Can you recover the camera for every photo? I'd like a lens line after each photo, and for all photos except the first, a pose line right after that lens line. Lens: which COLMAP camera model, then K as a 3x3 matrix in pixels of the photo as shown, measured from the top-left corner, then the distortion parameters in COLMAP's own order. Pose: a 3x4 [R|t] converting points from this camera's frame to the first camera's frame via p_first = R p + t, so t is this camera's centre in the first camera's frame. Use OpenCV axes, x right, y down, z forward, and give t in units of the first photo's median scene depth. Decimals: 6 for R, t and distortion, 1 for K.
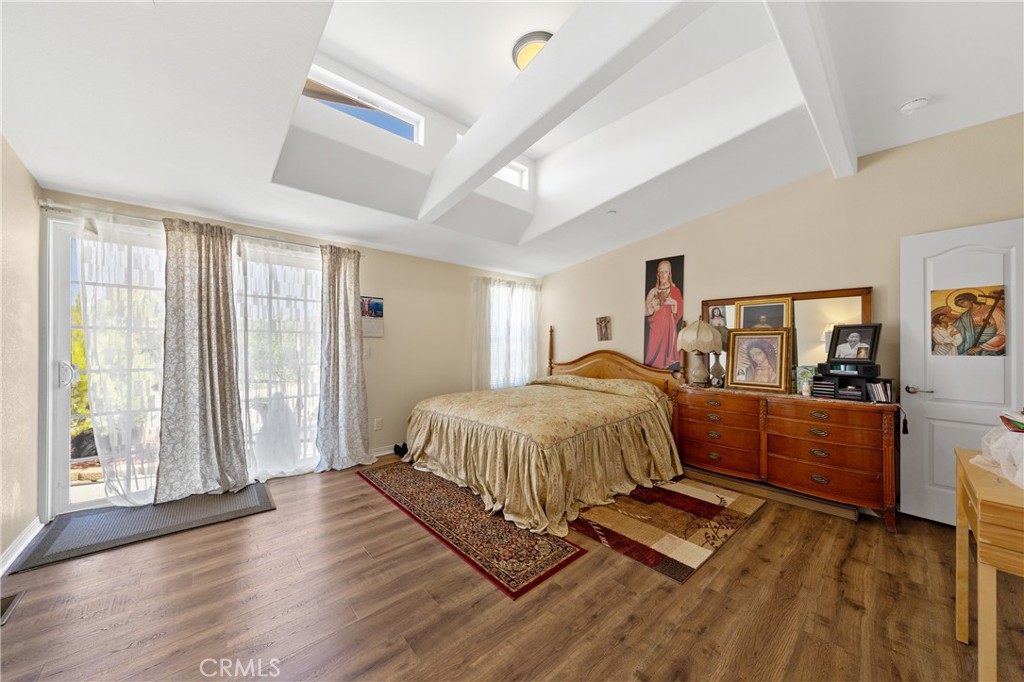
lens RADIAL K [[352.7, 0, 511.9], [0, 352.7, 341.9], [0, 0, 1]] dist [0.002861, -0.000589]
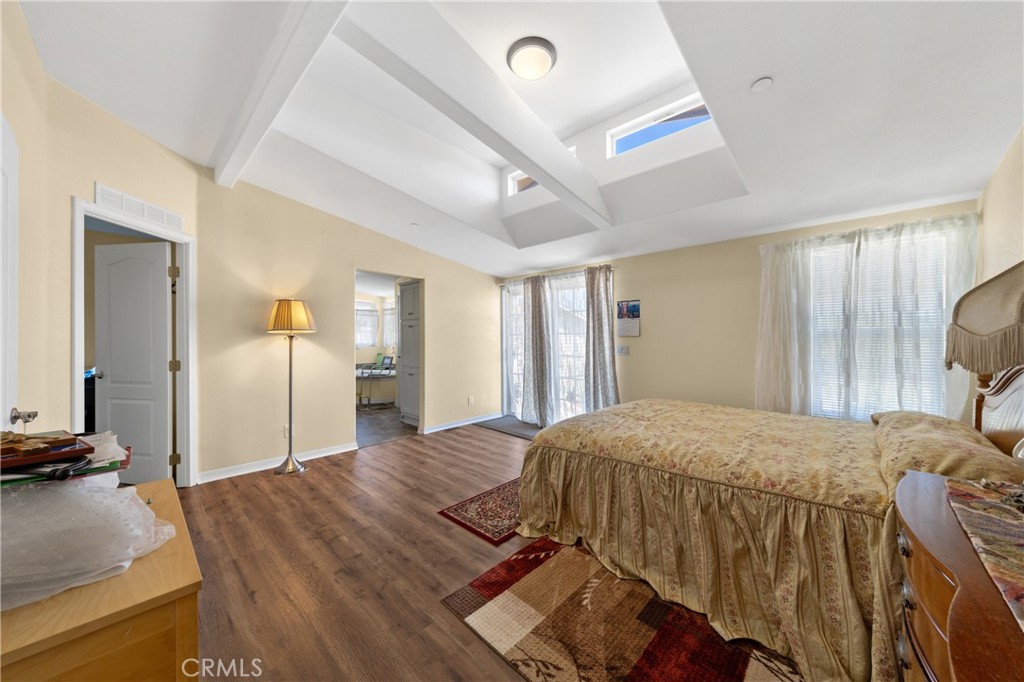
lens RADIAL K [[352.7, 0, 511.7], [0, 352.7, 341.8], [0, 0, 1]] dist [0.002861, -0.000589]
pose [[0.079659, -0.002511, -0.996819, 1.076630], [0.003793, 0.999990, -0.002216, 0.007611], [0.996815, -0.003604, 0.079668, 0.844811]]
